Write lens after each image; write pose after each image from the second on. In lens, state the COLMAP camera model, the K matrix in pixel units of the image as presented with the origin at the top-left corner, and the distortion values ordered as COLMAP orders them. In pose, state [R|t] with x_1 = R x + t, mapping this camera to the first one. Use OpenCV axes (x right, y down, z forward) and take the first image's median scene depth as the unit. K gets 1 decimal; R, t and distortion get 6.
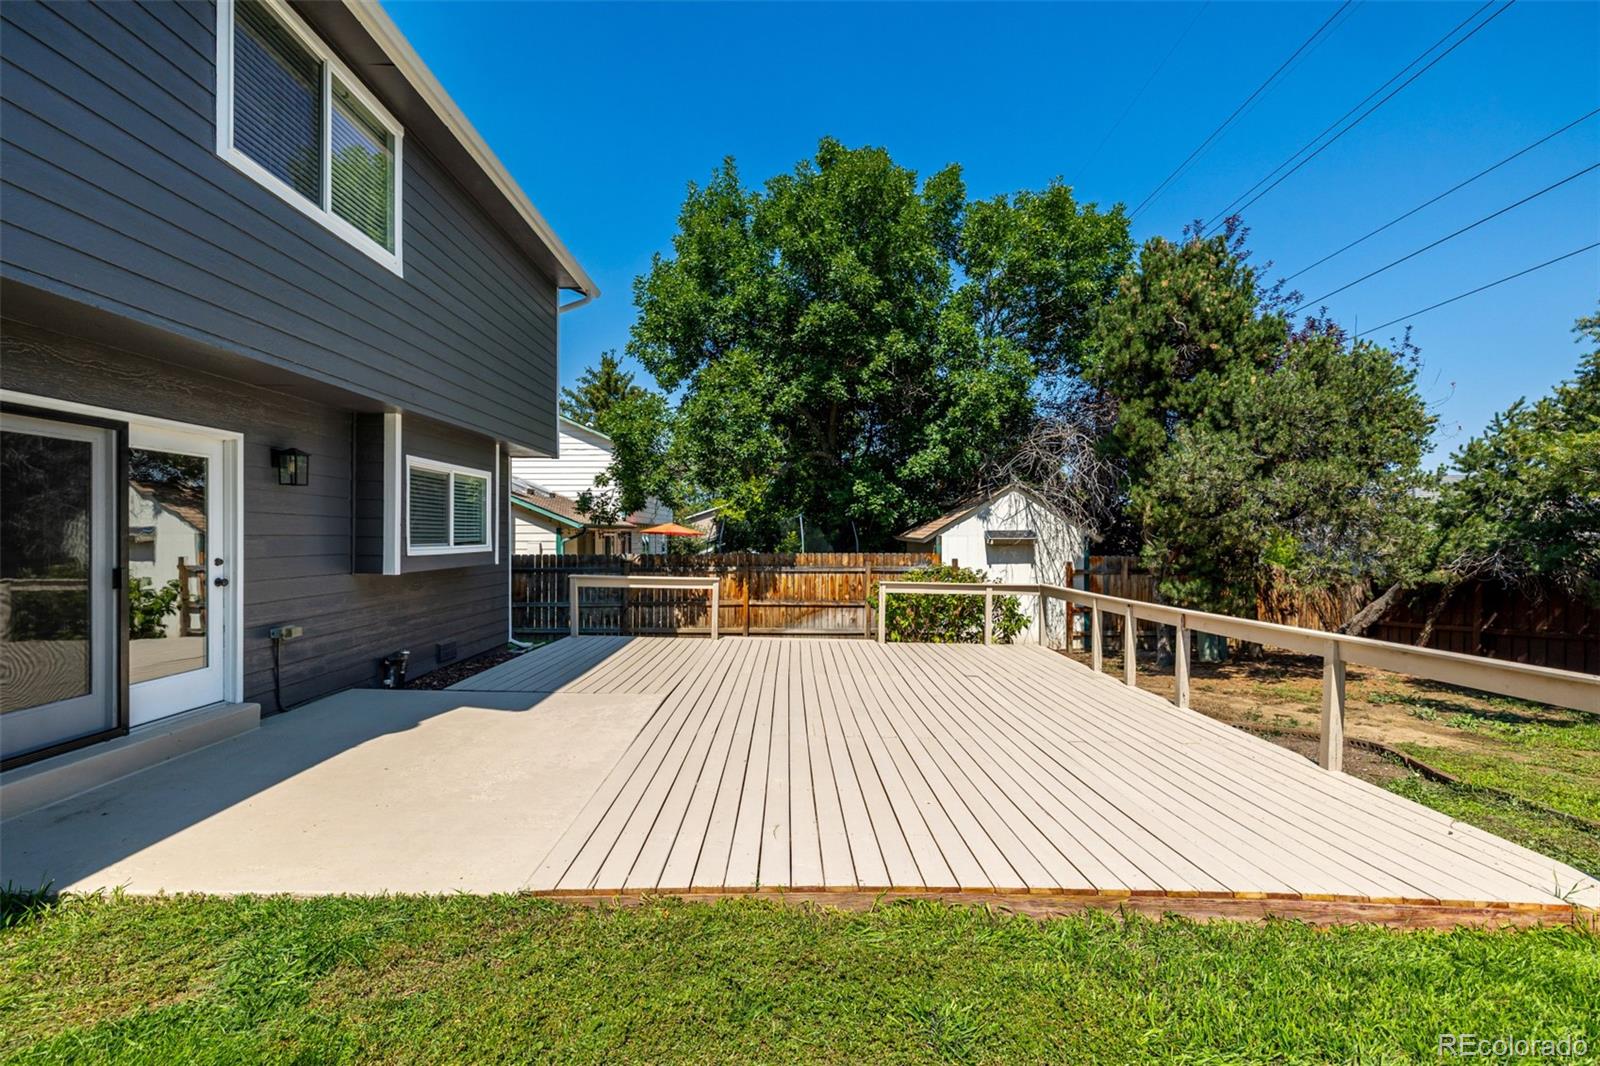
lens RADIAL K [[678.6, 0, 796.1], [0, 678.6, 538.4], [0, 0, 1]] dist [0.000936, 0.000271]
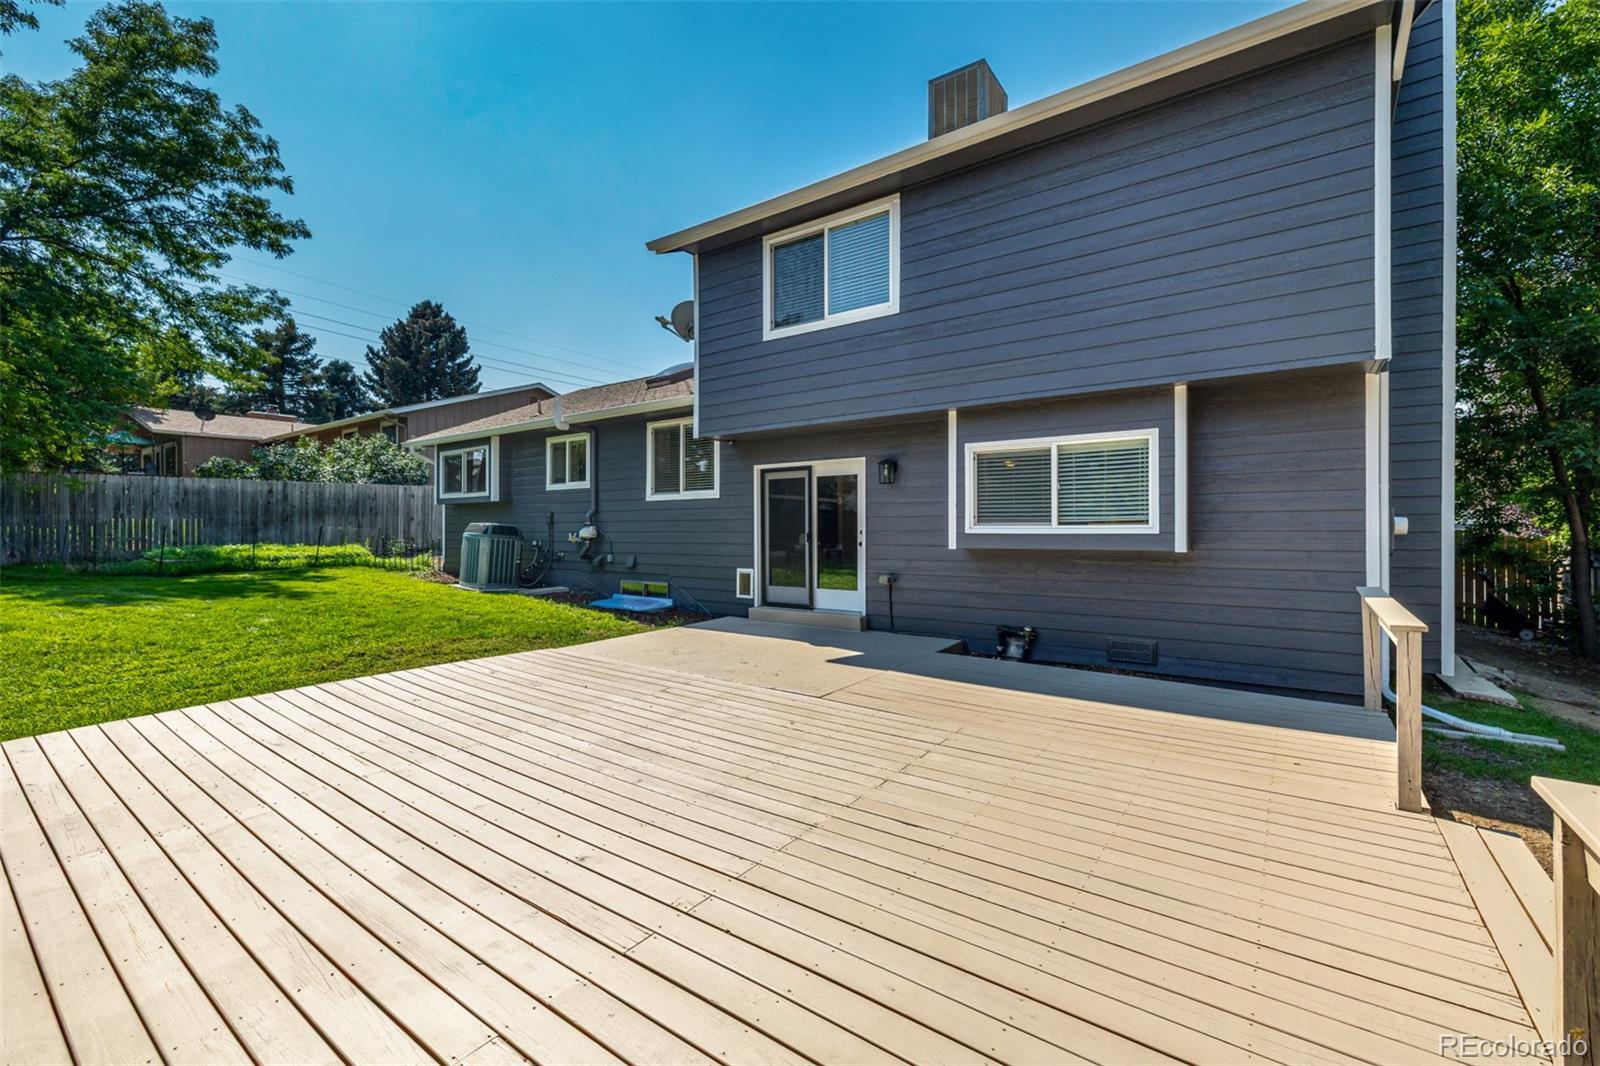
lens RADIAL K [[678.6, 0, 799.1], [0, 678.6, 528.4], [0, 0, 1]] dist [0.000936, 0.000271]
pose [[-0.595473, 0.005280, -0.803358, 0.328135], [0.000657, 0.999981, 0.006085, 0.006843], [0.803375, 0.003096, -0.595466, 0.958393]]
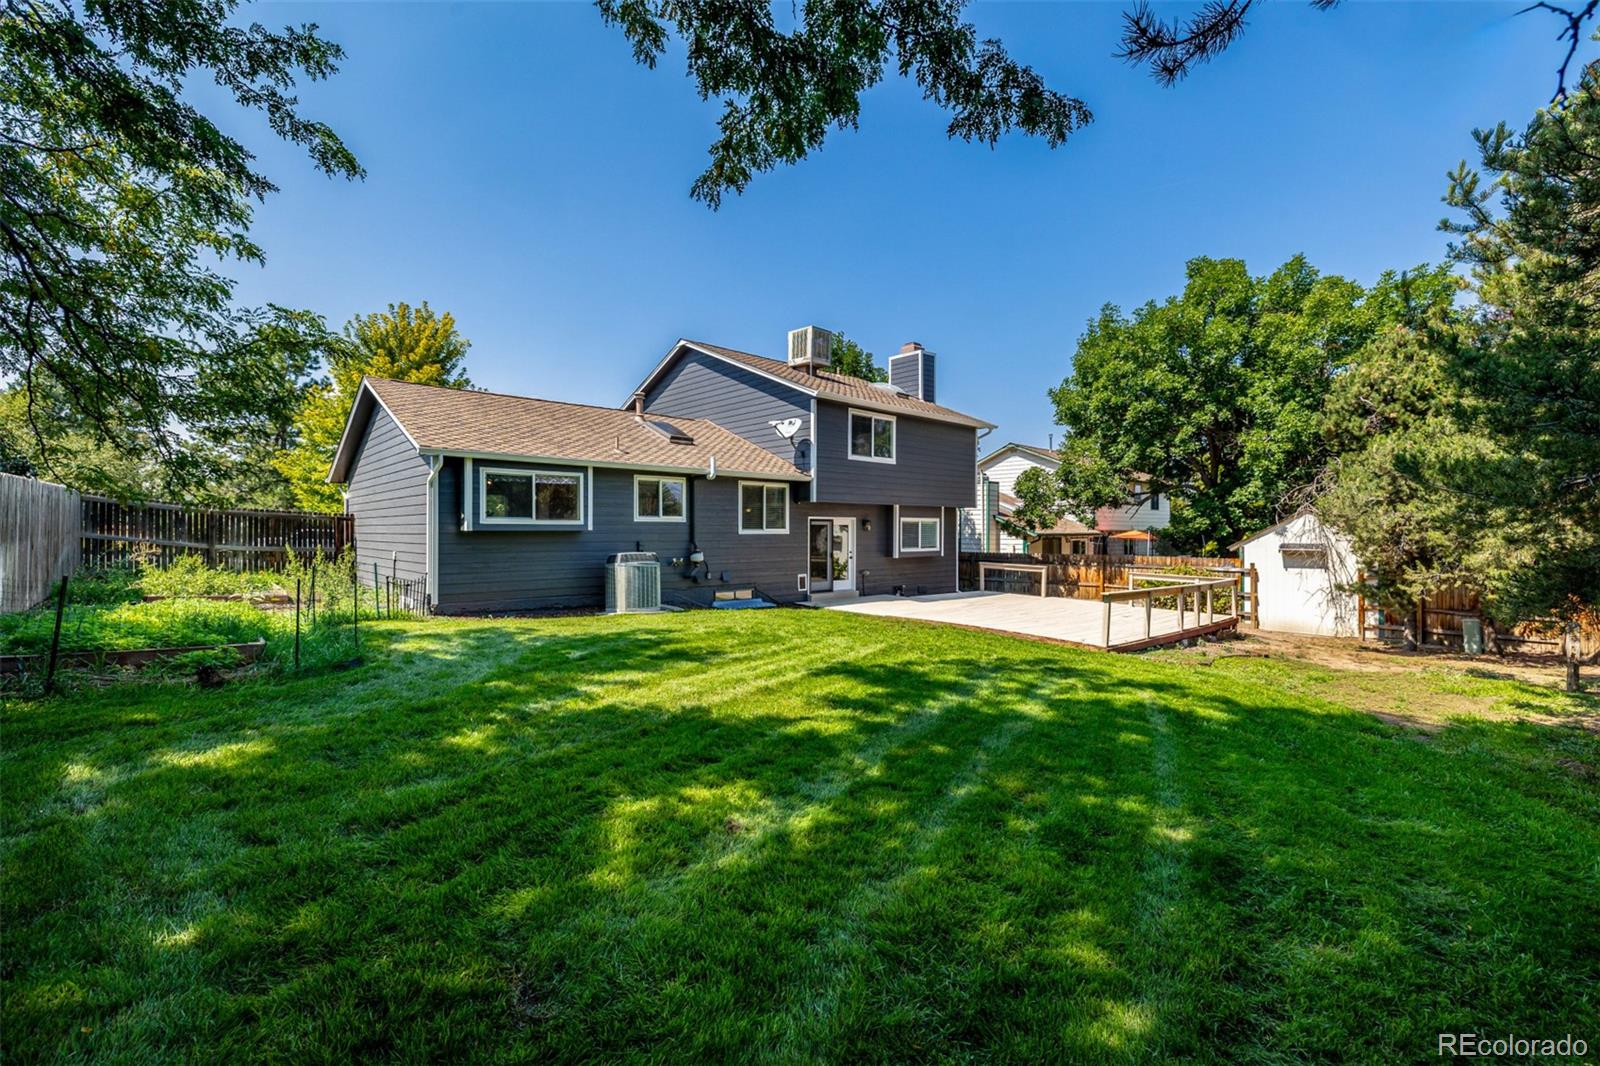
lens RADIAL K [[678.6, 0, 794.3], [0, 678.6, 525.1], [0, 0, 1]] dist [0.000936, 0.000271]
pose [[0.671646, -0.004334, -0.740859, 0.871496], [-0.006609, 0.999908, -0.011840, -0.034801], [0.740842, 0.012849, 0.671556, -0.888803]]
